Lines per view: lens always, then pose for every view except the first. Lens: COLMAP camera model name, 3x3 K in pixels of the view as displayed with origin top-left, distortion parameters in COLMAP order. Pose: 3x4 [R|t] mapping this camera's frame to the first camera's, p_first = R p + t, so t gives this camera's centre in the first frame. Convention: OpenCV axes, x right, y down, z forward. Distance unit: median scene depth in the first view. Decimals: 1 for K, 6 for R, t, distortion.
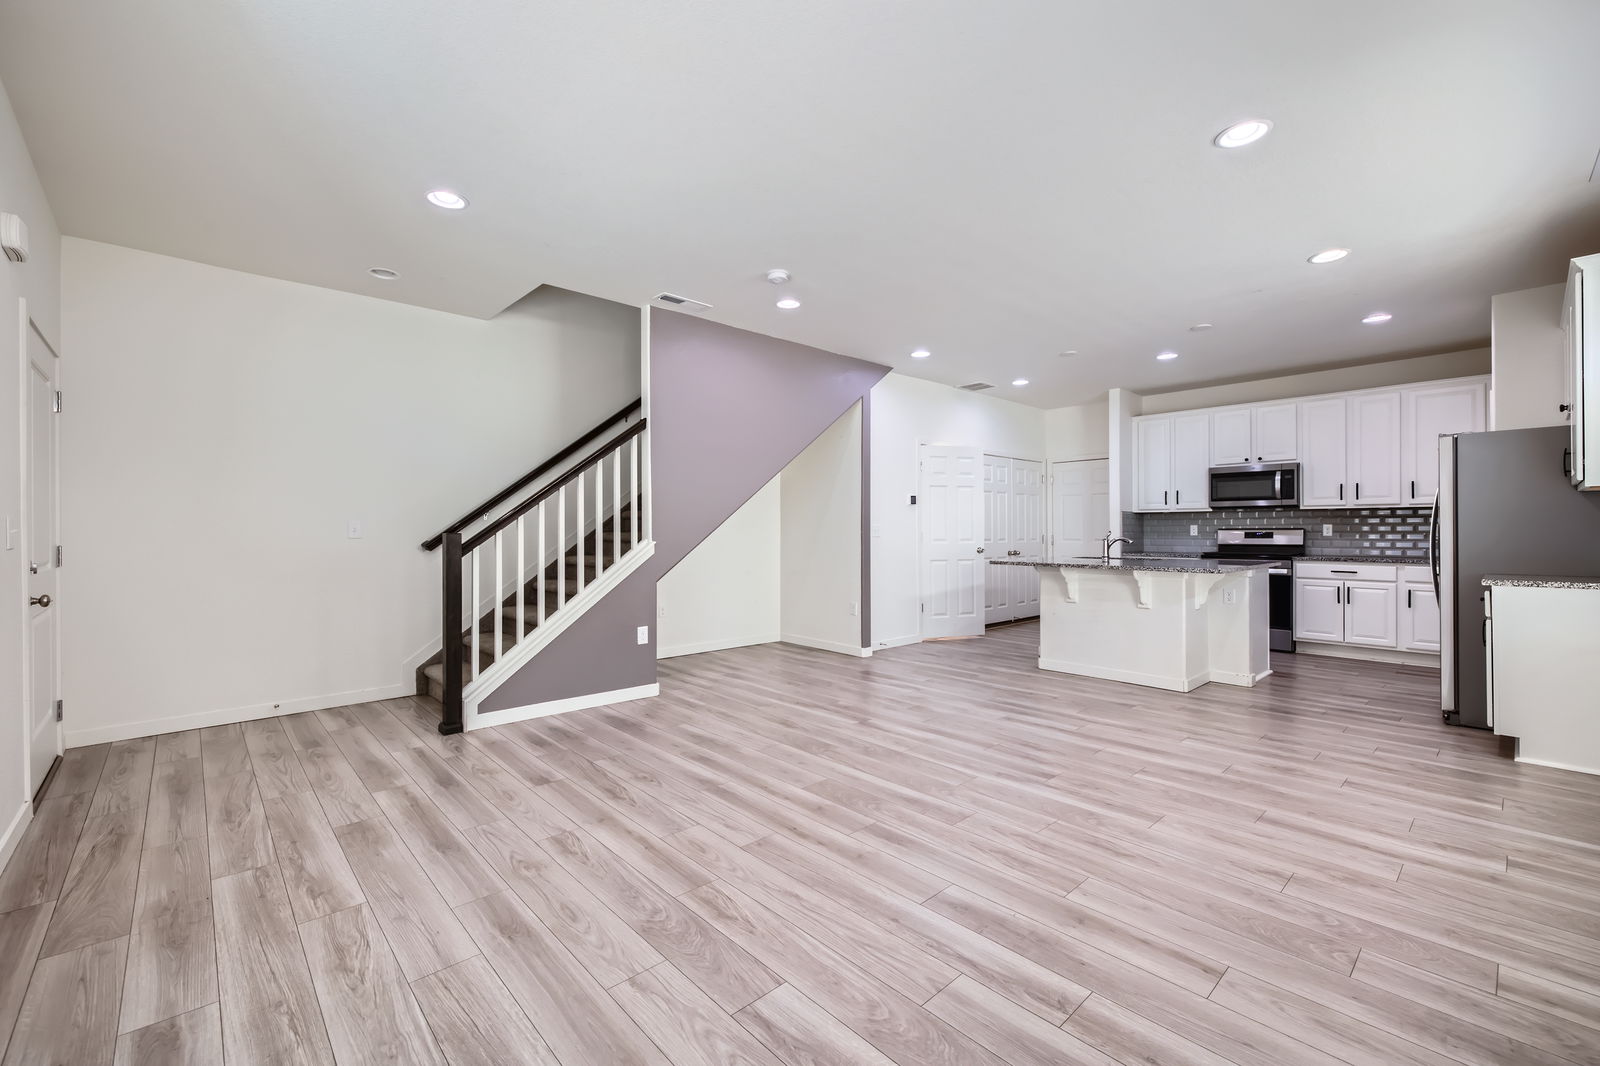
lens RADIAL K [[665.9, 0, 803.3], [0, 665.9, 537.2], [0, 0, 1]] dist [0.005827, -0.000981]
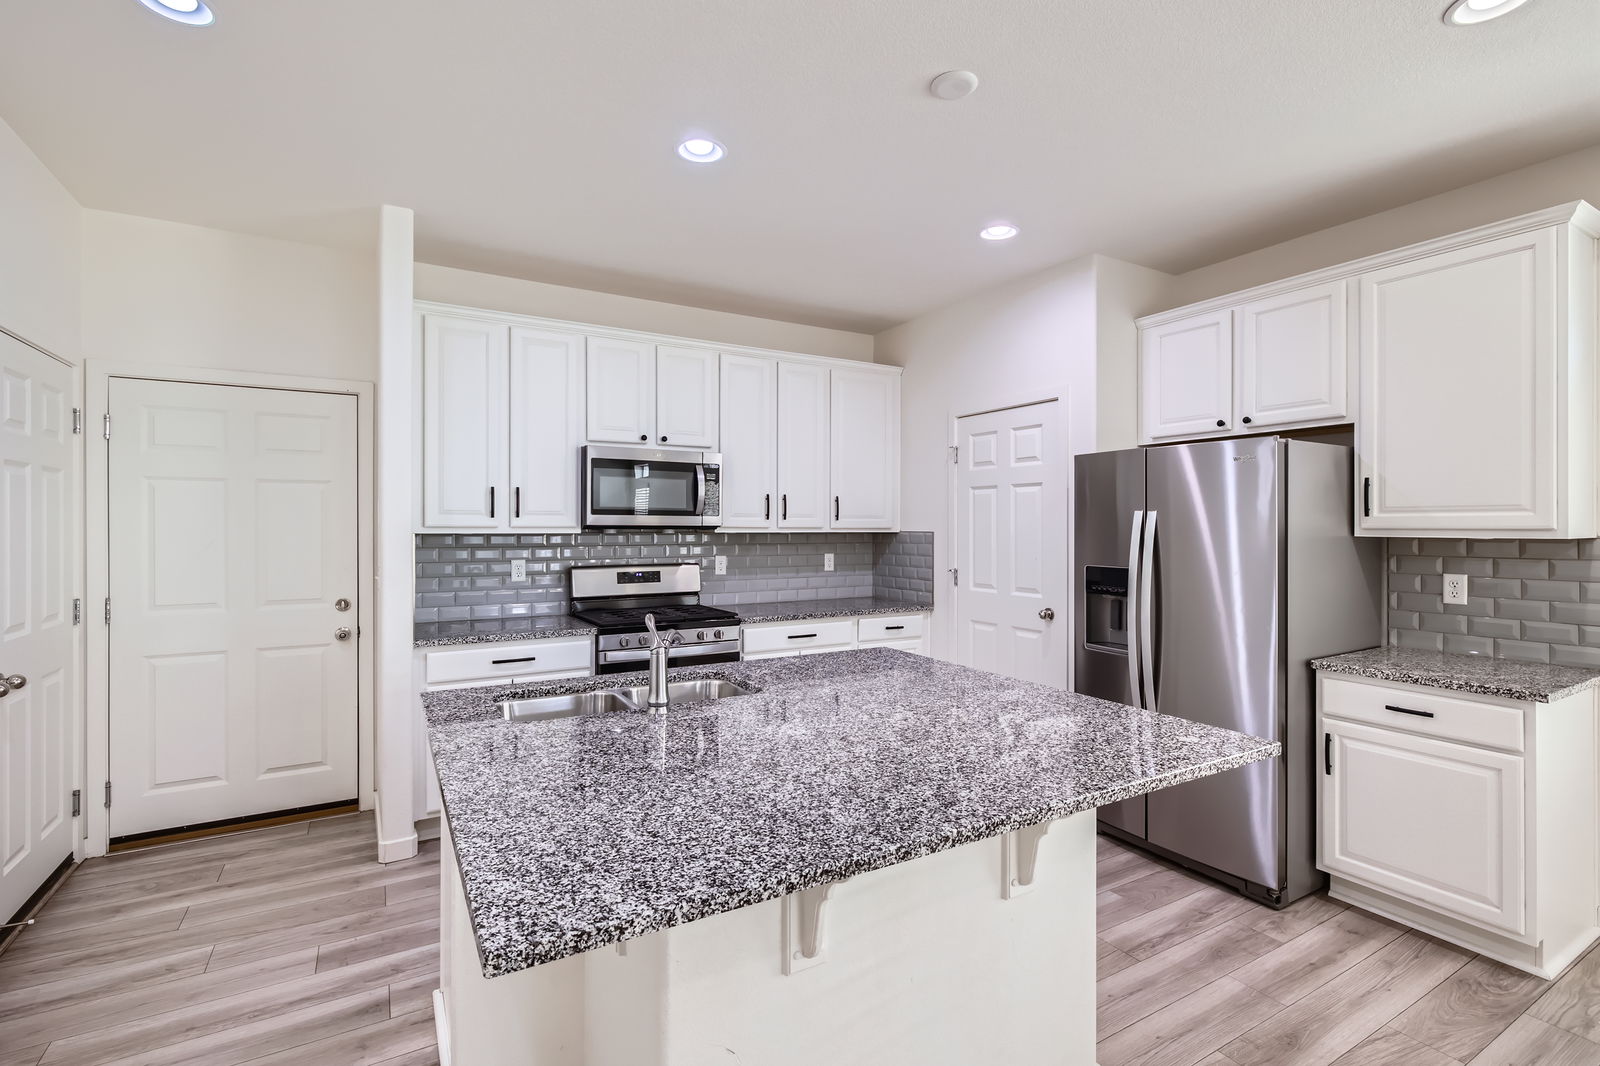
lens RADIAL K [[739.4, 0, 804.3], [0, 739.4, 526.0], [0, 0, 1]] dist [0.011193, -0.000411]
pose [[0.217237, 0.003199, 0.976114, 0.240820], [0.007728, 0.999958, -0.004998, -0.086292], [-0.976088, 0.008629, 0.217203, 1.529896]]
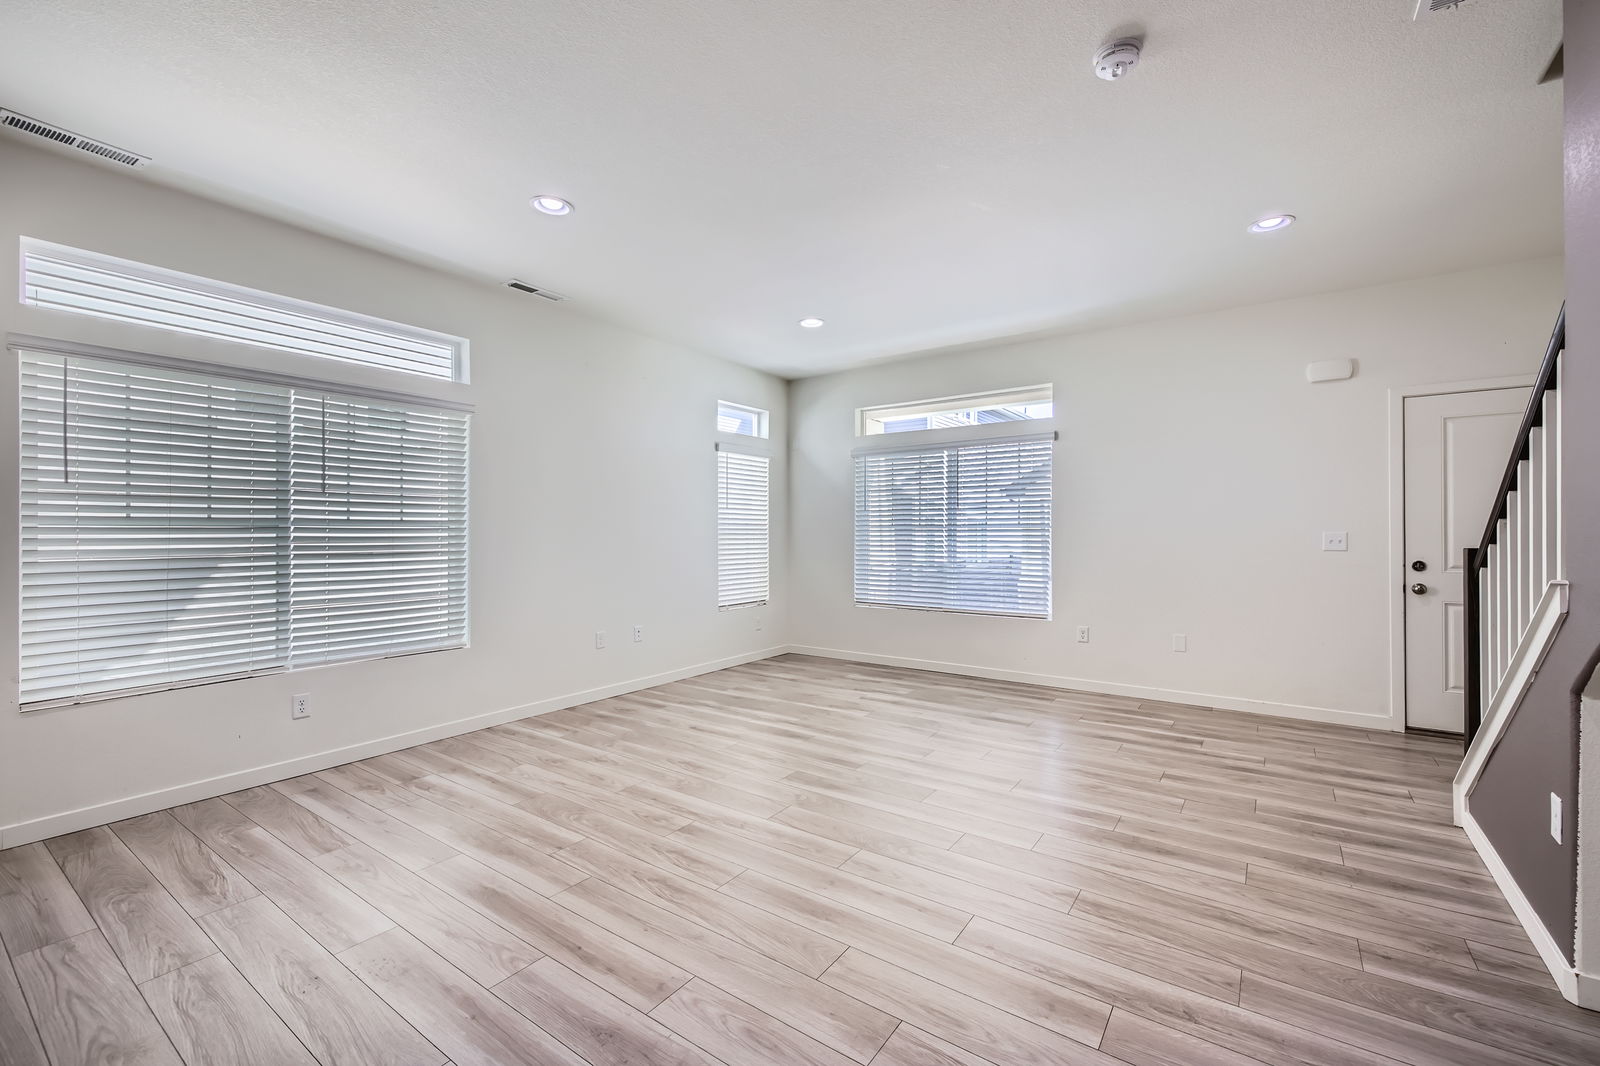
lens RADIAL K [[665.9, 0, 798.0], [0, 665.9, 532.5], [0, 0, 1]] dist [0.005827, -0.000981]
pose [[-0.979388, 0.002881, -0.201967, 0.378942], [0.000867, 0.999949, 0.010063, -0.034399], [0.201985, 0.009680, -0.979341, 1.778392]]
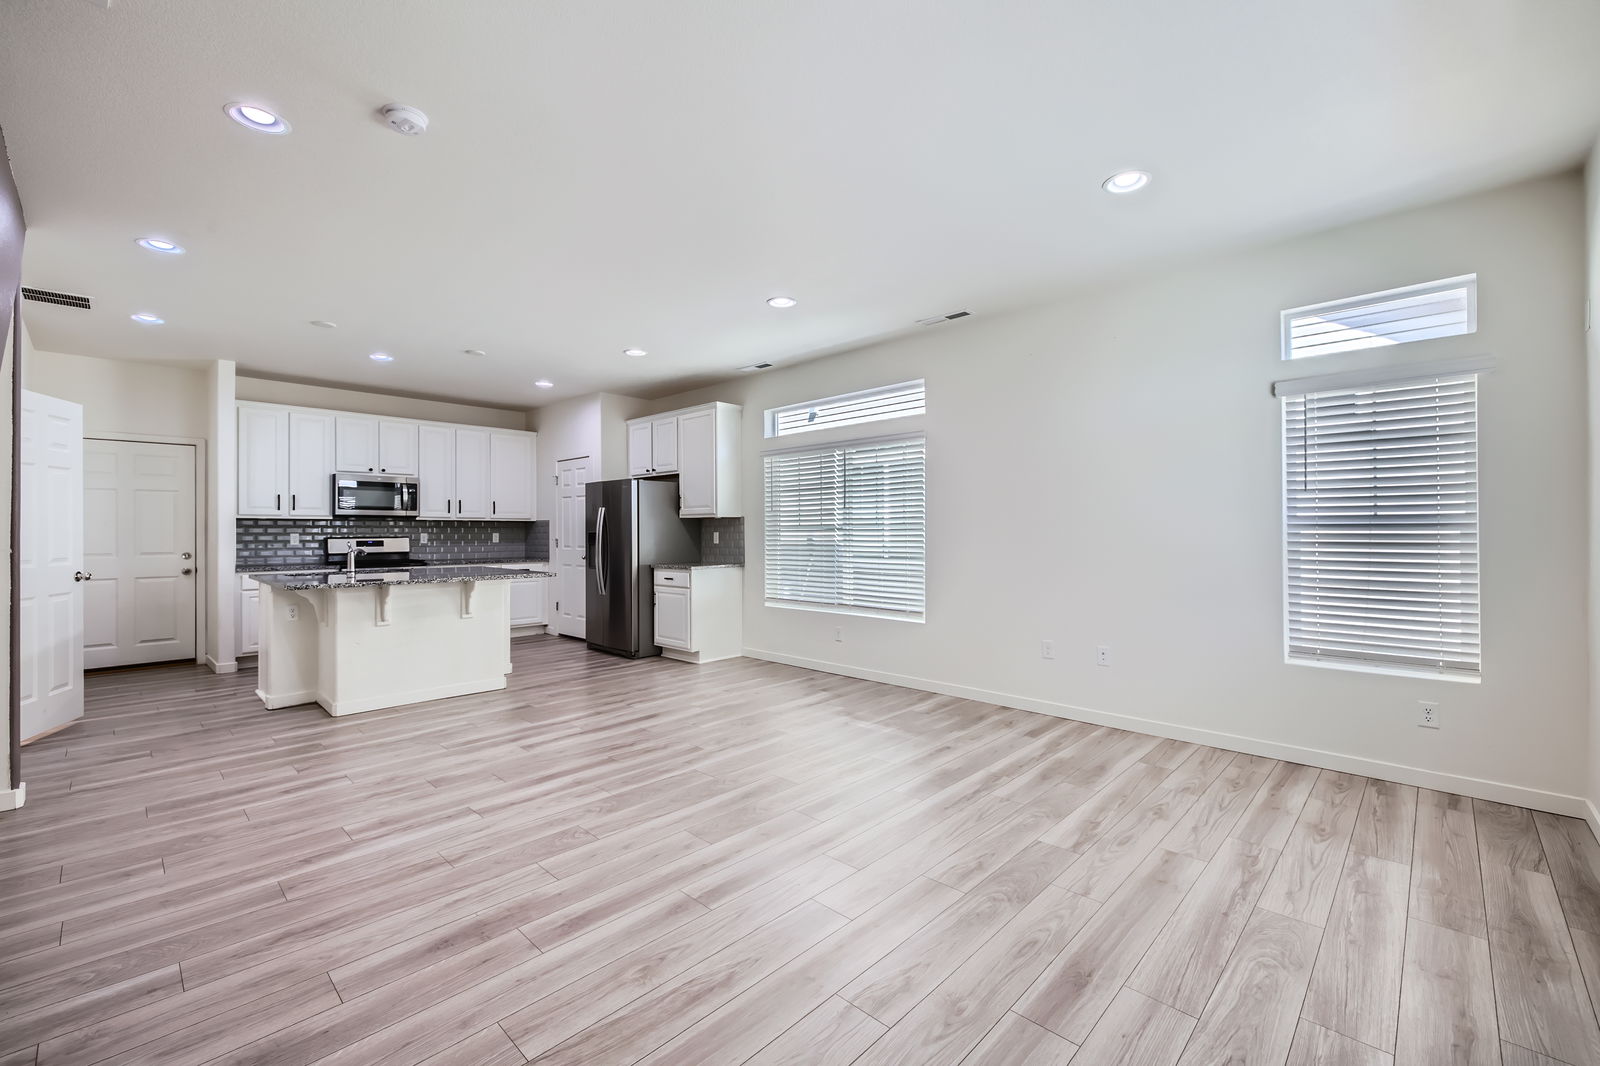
lens RADIAL K [[665.9, 0, 796.5], [0, 665.9, 527.9], [0, 0, 1]] dist [0.005827, -0.000981]
pose [[-0.054728, 0.007612, 0.998472, -0.789211], [0.012749, 0.999895, -0.006924, -0.024381], [-0.998420, 0.012350, -0.054819, 0.837379]]
